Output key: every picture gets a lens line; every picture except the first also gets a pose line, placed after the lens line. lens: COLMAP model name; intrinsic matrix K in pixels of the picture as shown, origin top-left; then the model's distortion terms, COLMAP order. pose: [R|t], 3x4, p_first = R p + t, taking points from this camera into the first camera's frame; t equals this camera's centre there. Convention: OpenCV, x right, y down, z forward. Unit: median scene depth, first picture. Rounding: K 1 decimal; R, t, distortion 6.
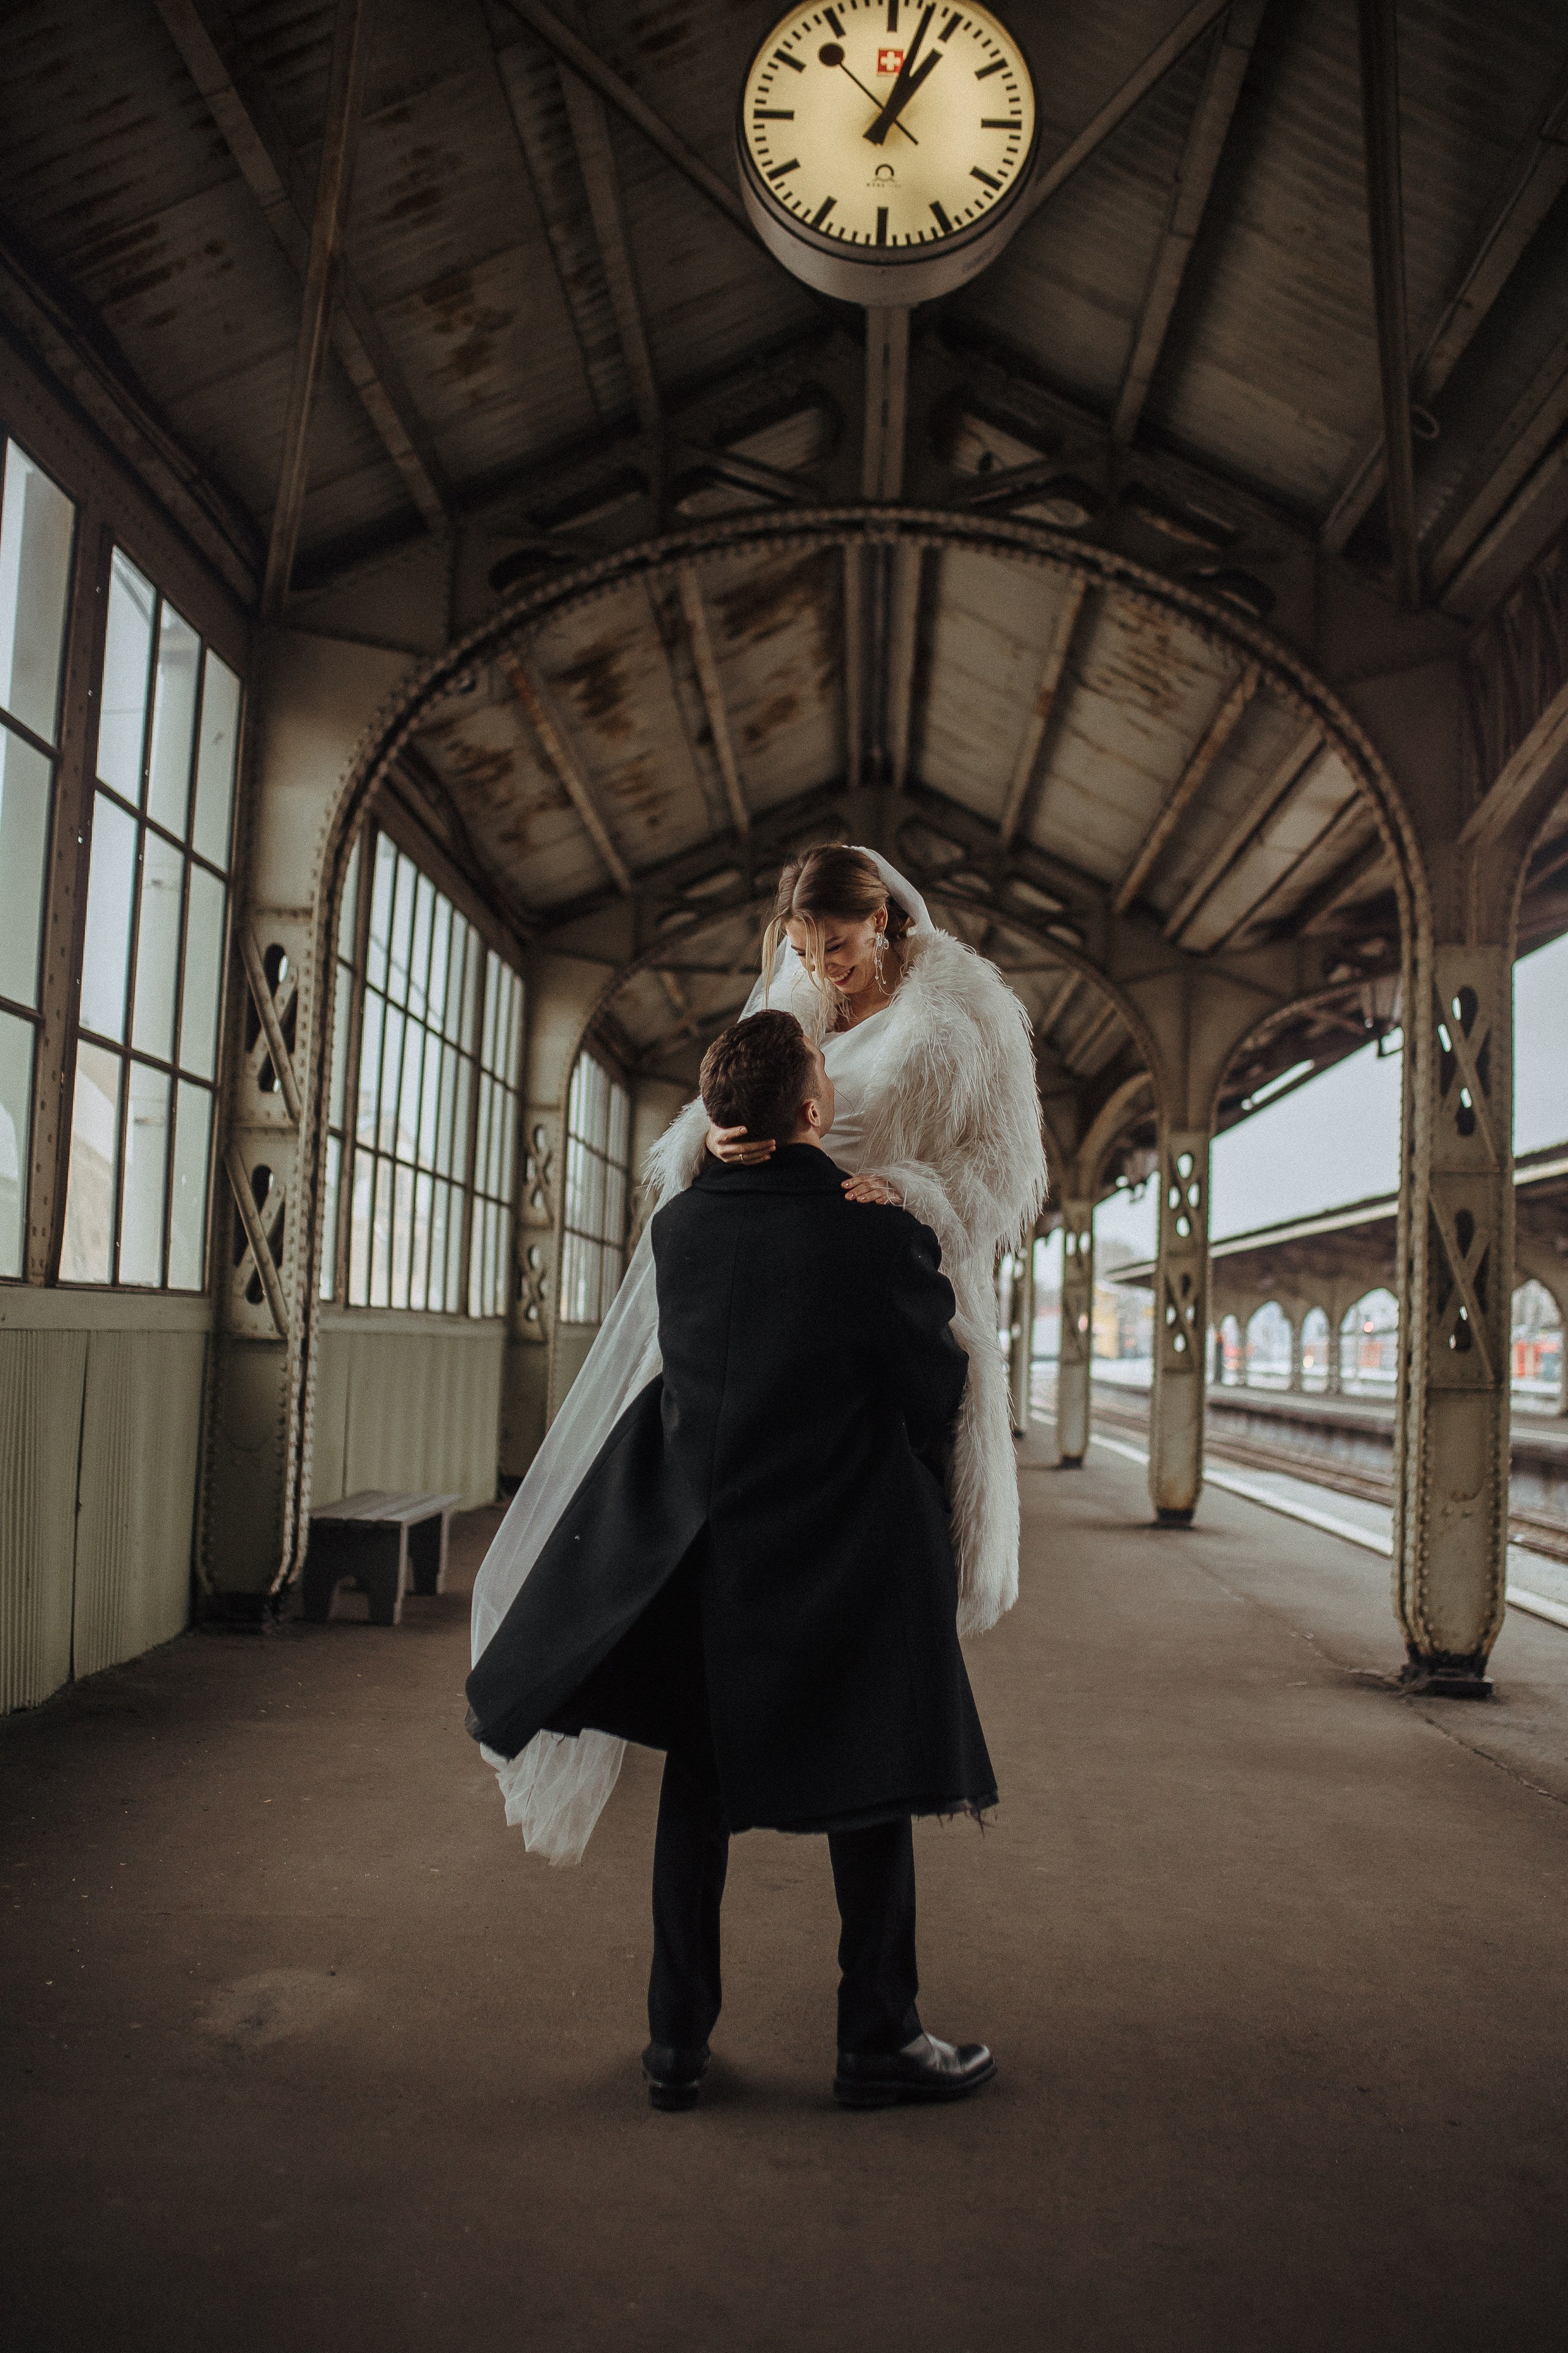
lens RADIAL K [[2223.2, 0, 781.5], [0, 2223.2, 1123.7], [0, 0, 1]] dist [-0.032186, 0.000000]
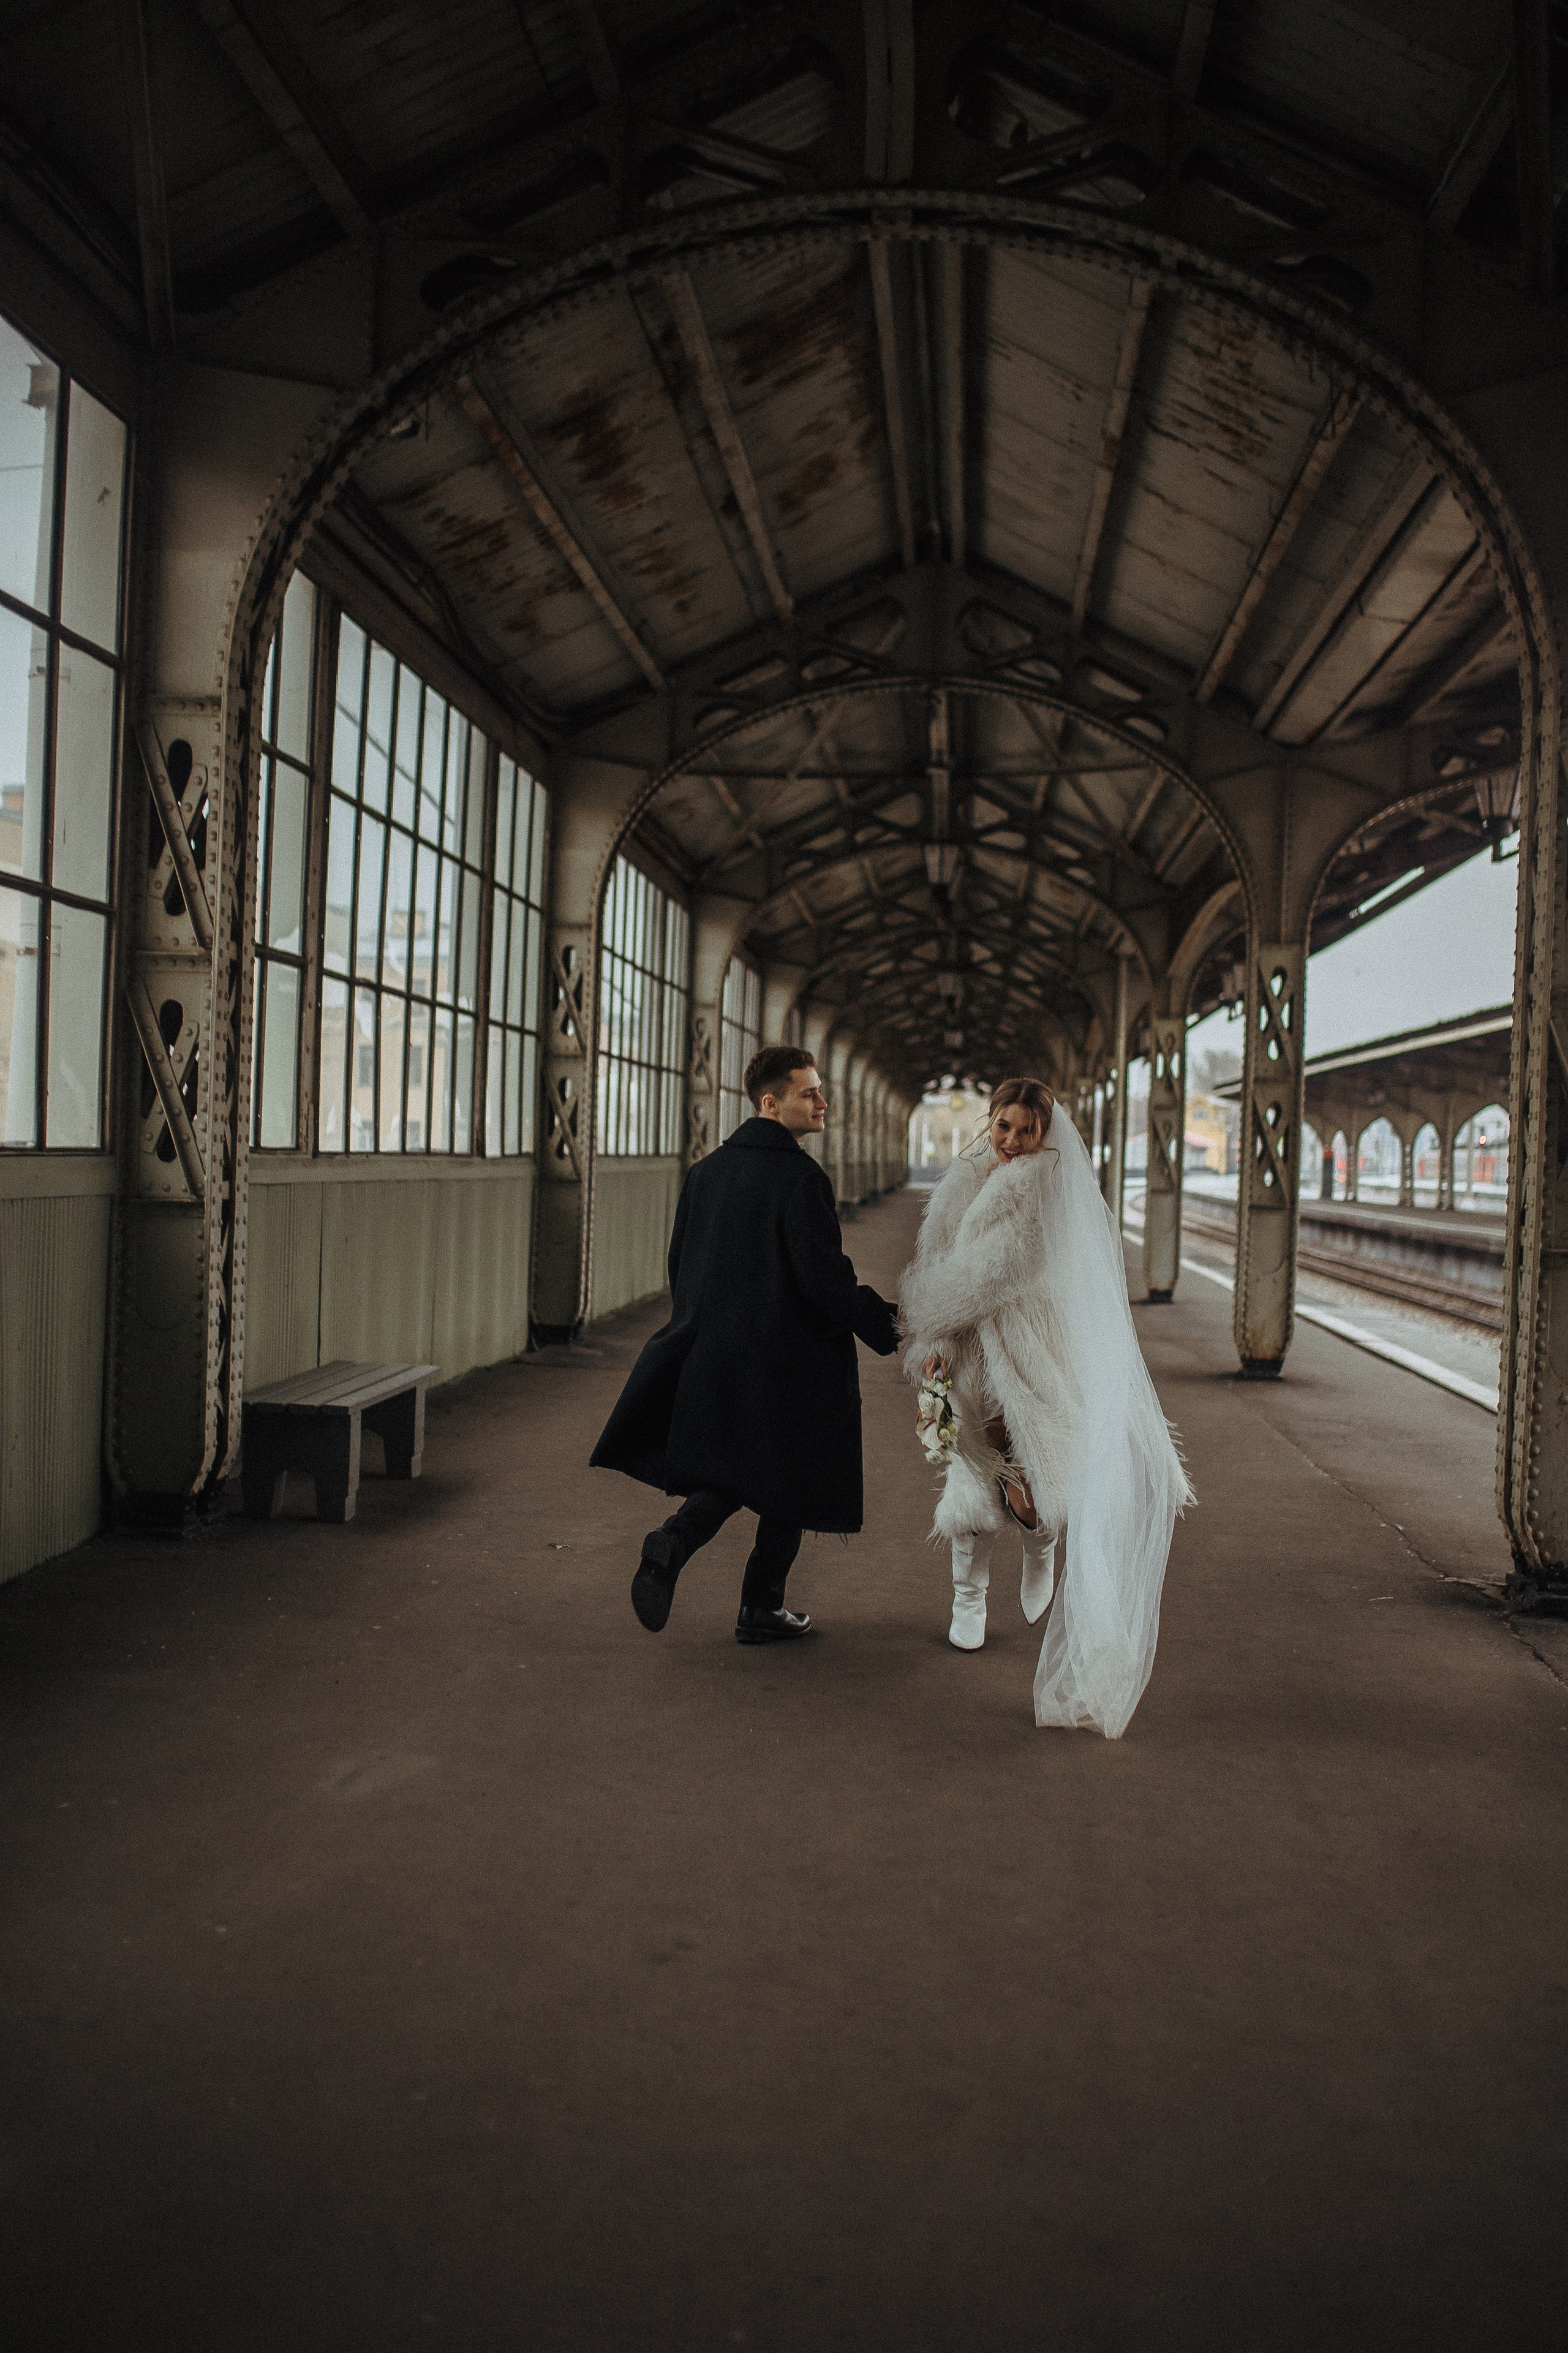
lens RADIAL K [[2223.2, 0, 780.0], [0, 2223.2, 1156.4], [0, 0, 1]] dist [-0.032186, 0.000000]
pose [[0.998760, -0.006701, -0.049329, 0.042371], [0.011461, 0.995232, 0.096863, -0.001573], [0.048445, -0.097308, 0.994075, 0.149115]]
